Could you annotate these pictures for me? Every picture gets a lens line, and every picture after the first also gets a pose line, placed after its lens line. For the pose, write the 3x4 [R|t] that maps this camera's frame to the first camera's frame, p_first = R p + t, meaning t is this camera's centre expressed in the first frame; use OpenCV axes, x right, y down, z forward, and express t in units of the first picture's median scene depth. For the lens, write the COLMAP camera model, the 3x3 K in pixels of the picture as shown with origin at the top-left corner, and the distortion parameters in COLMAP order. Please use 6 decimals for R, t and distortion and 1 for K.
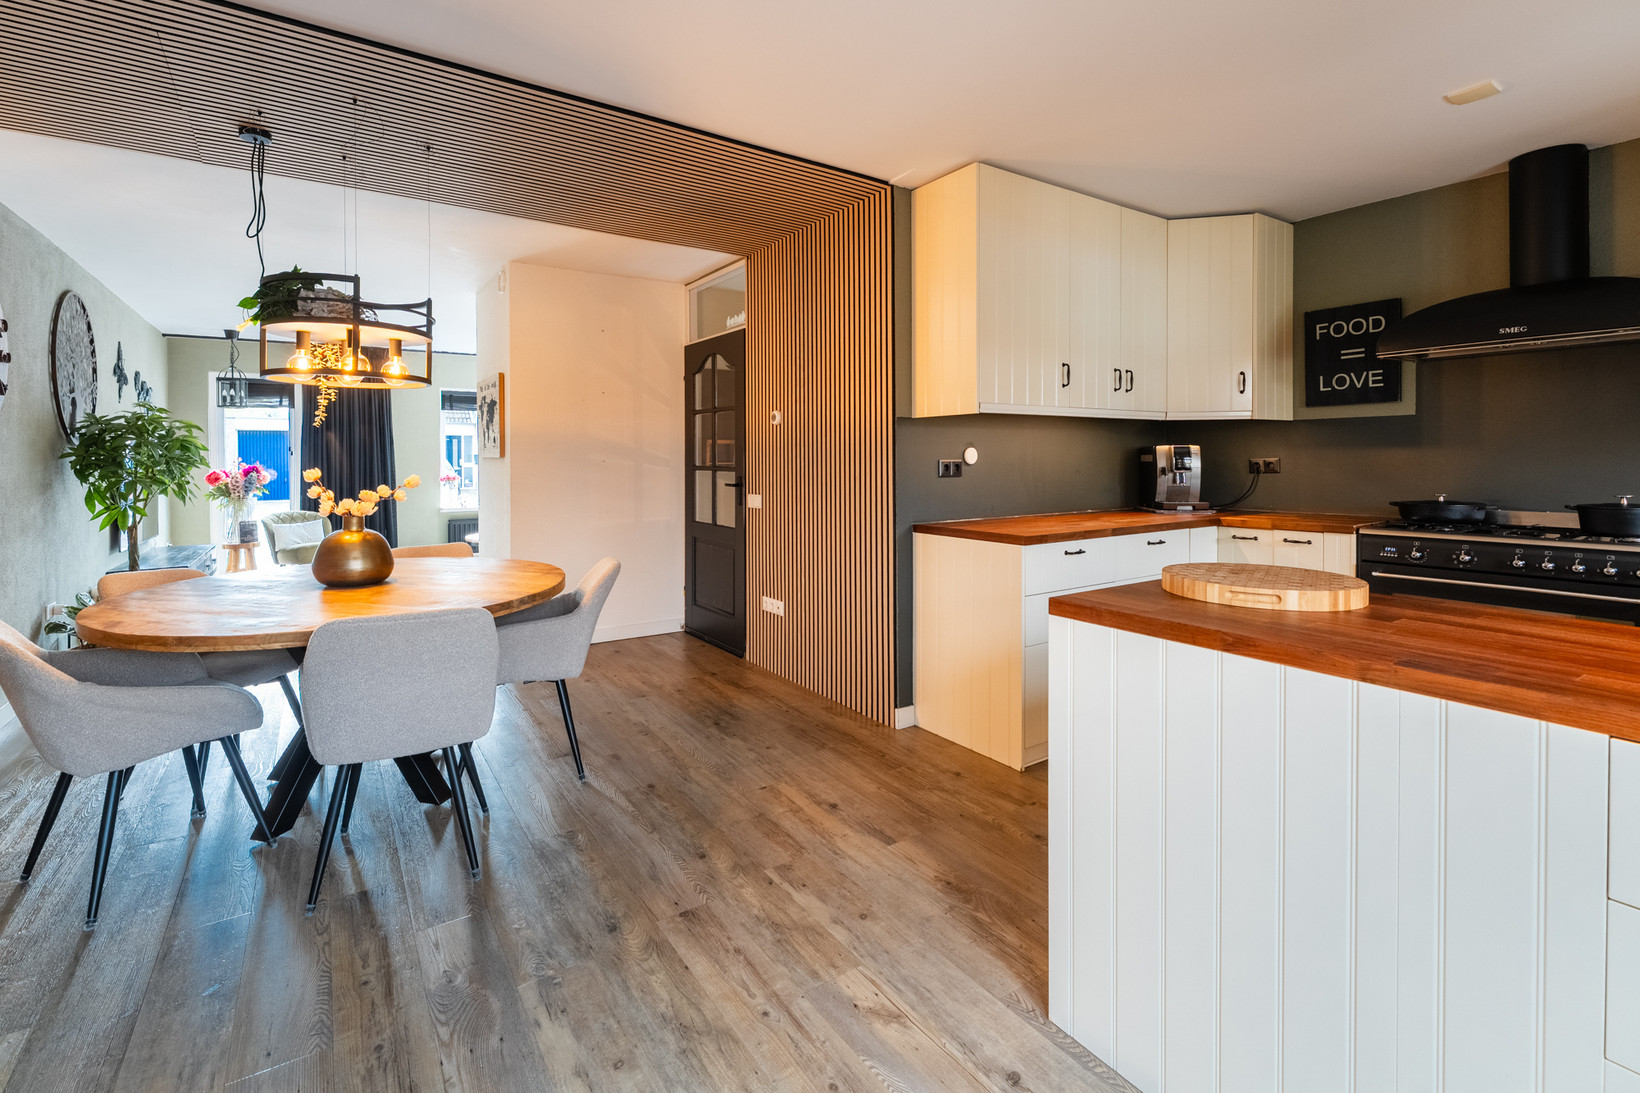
lens RADIAL K [[721.9, 0, 818.7], [0, 721.9, 467.3], [0, 0, 1]] dist [0.000281, 0.000045]
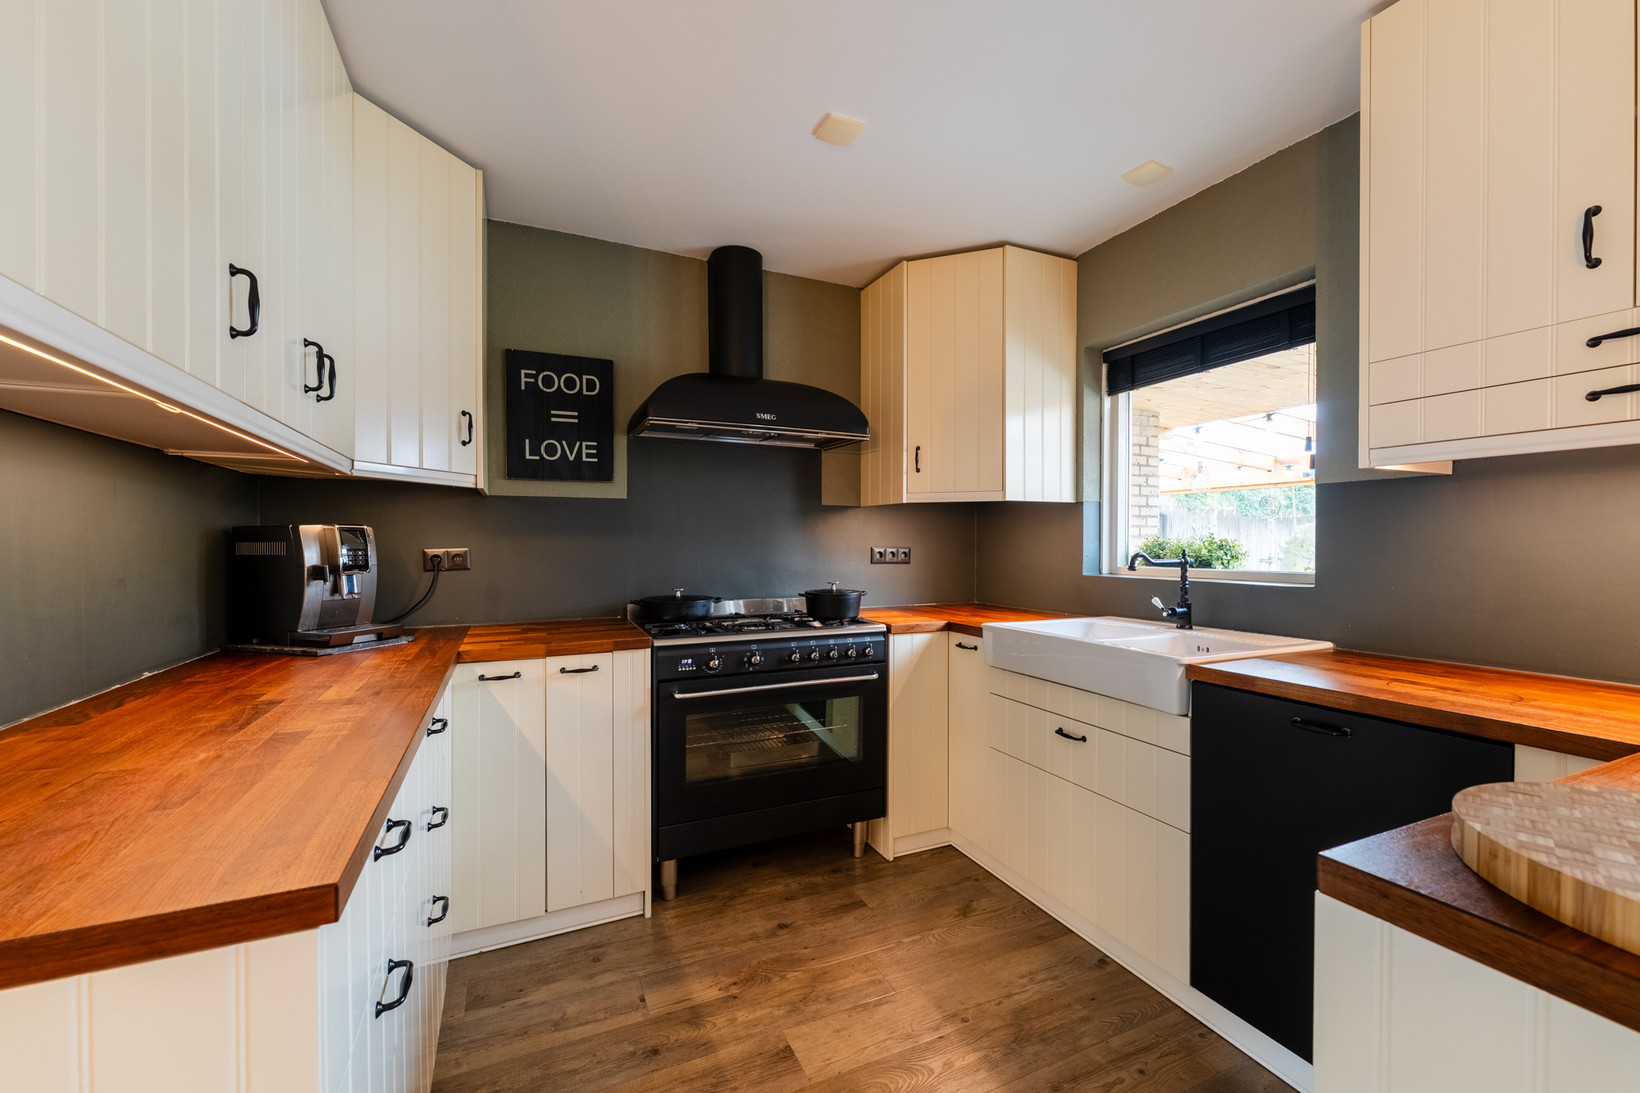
lens RADIAL K [[677.0, 0, 843.3], [0, 677.0, 546.3], [0, 0, 1]] dist [-0.000201, 0.000091]
pose [[0.182102, 0.005345, 0.983265, 0.066878], [0.013949, 0.999871, -0.008018, -0.005142], [-0.983181, 0.015175, 0.182004, 0.565725]]
